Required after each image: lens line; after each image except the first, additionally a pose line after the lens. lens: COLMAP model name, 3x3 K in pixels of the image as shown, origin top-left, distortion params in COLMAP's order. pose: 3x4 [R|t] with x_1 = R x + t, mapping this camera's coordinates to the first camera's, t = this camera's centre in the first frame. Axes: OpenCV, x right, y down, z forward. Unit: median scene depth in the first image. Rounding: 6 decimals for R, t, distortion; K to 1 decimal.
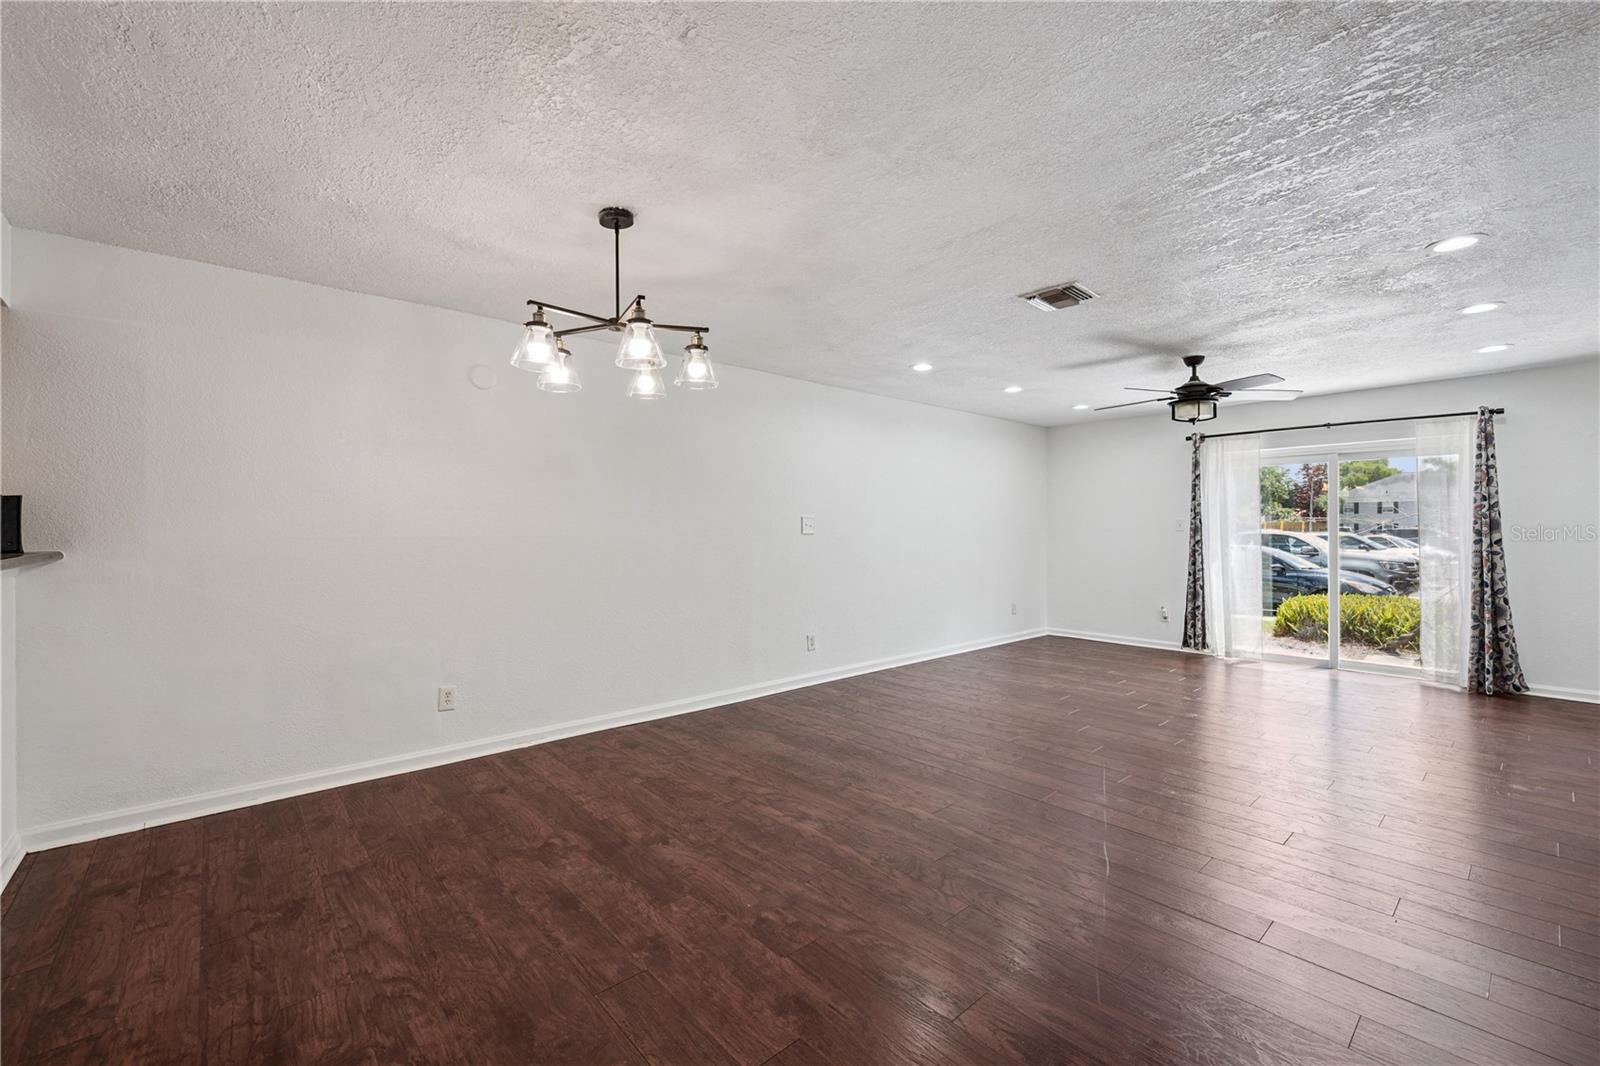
lens RADIAL K [[663.3, 0, 801.5], [0, 663.3, 527.8], [0, 0, 1]] dist [-0.001277, -0.000325]
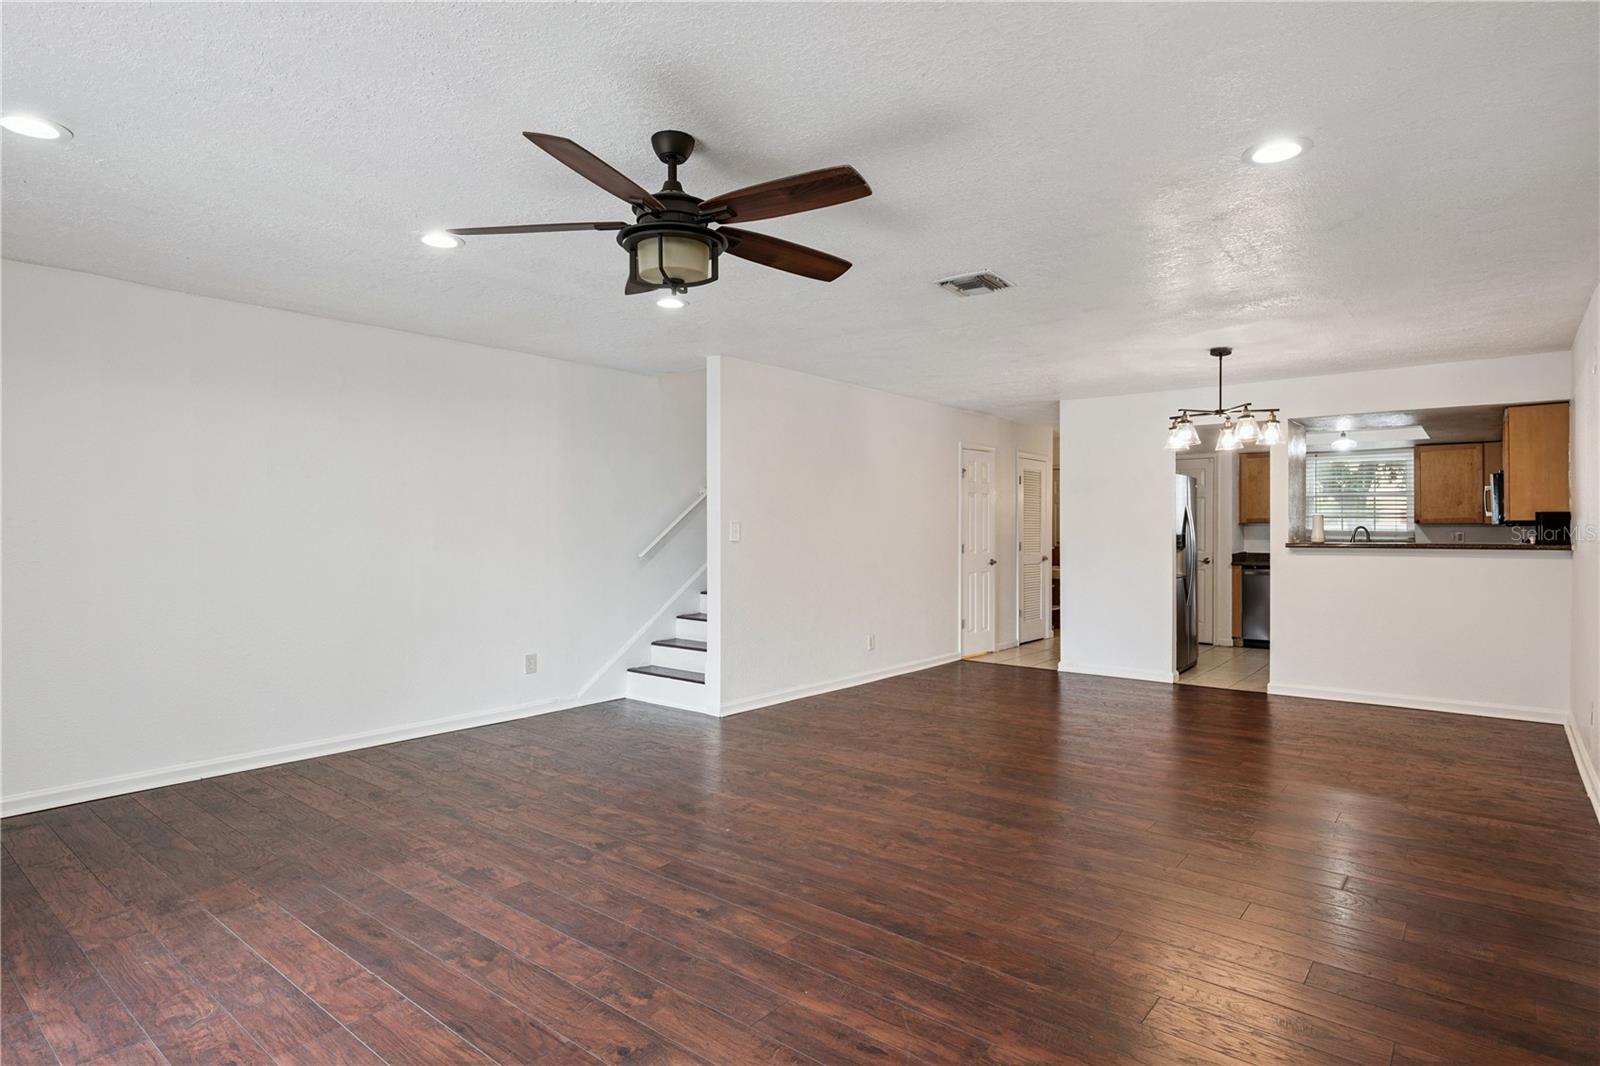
lens RADIAL K [[852.8, 0, 802.7], [0, 852.8, 526.1], [0, 0, 1]] dist [-0.000133, -0.000709]
pose [[-0.986020, -0.000200, -0.166627, 0.867516], [0.000529, 0.999990, -0.004330, -0.002243], [0.166627, -0.004358, -0.986010, 2.247178]]
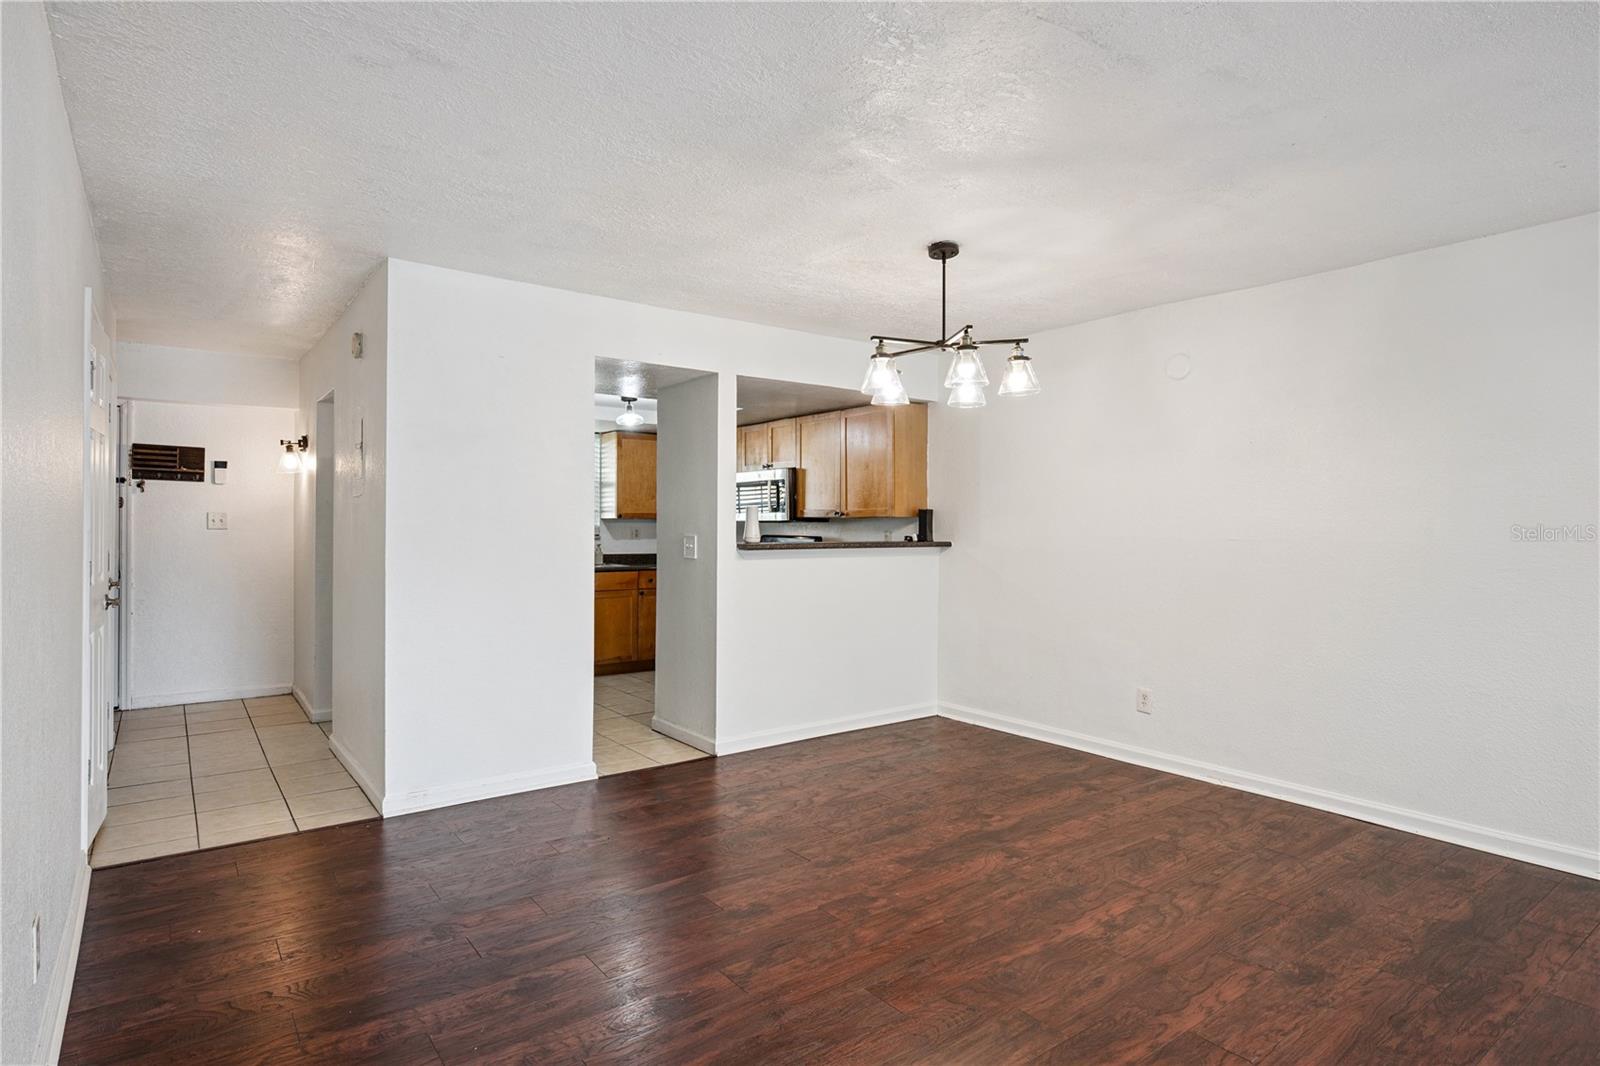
lens RADIAL K [[852.8, 0, 802.7], [0, 852.8, 526.1], [0, 0, 1]] dist [-0.000133, -0.000709]
pose [[-0.076767, 0.000299, -0.997049, 0.867819], [-0.003778, 0.999993, 0.000591, -0.003007], [0.997042, 0.003812, -0.076765, 0.657151]]
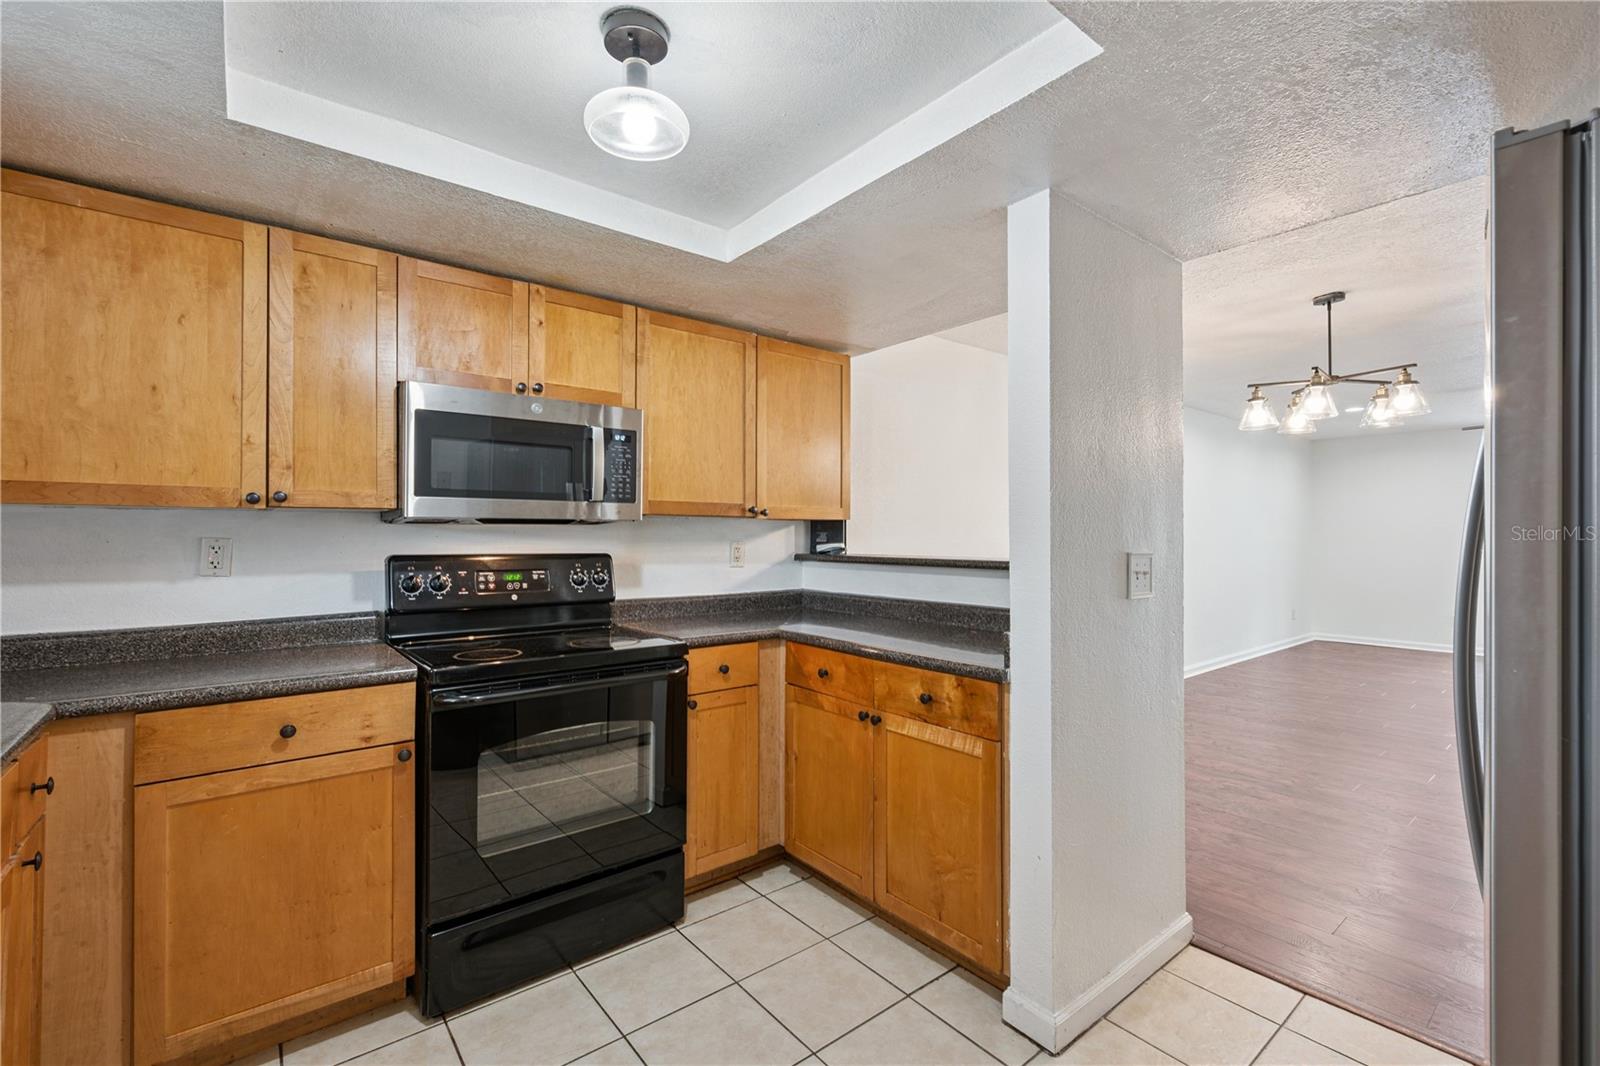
lens RADIAL K [[699.5, 0, 800.0], [0, 699.5, 533.0], [0, 0, 1]] dist [-0.000226, 0.000246]
pose [[0.999171, 0.002537, -0.040632, -0.943917], [-0.002685, 0.999990, -0.003599, 0.000667], [0.040623, 0.003706, 0.999168, -0.306408]]
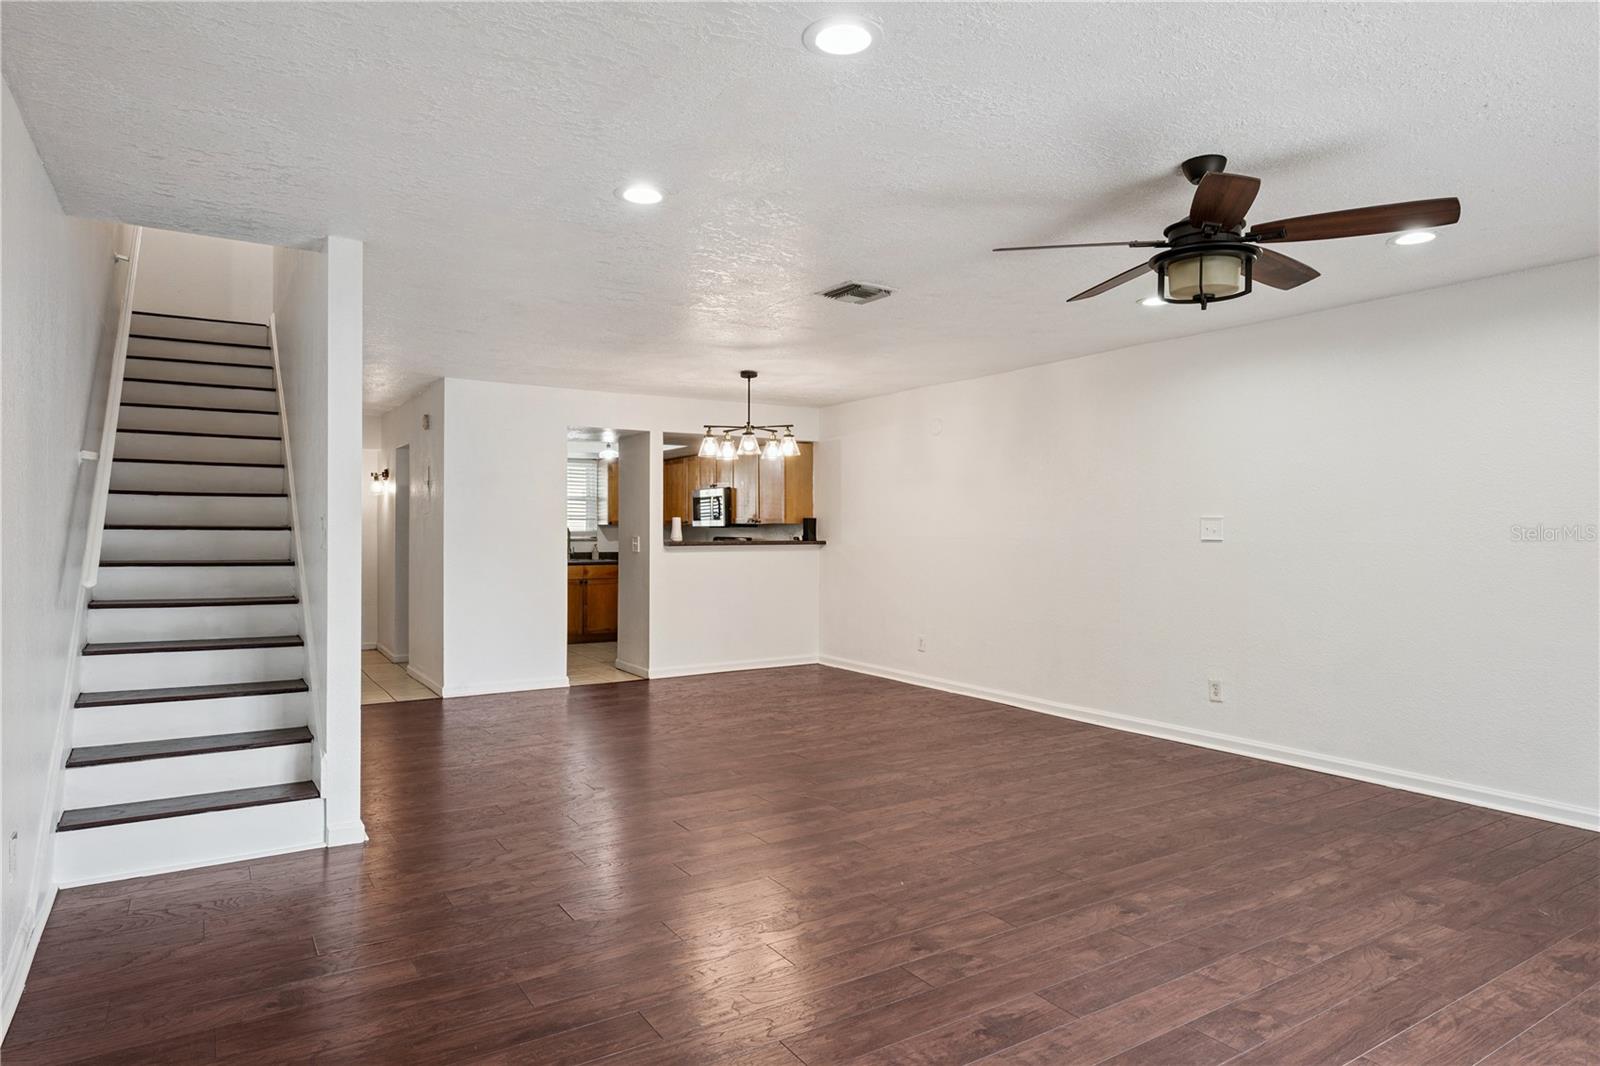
lens RADIAL K [[939.9, 0, 805.4], [0, 939.9, 524.3], [0, 0, 1]] dist [-0.004101, -0.000193]
pose [[-0.151154, -0.005314, -0.988496, 1.828299], [-0.000467, 0.999986, -0.005304, -0.004856], [0.988510, -0.000340, -0.151154, 1.188205]]
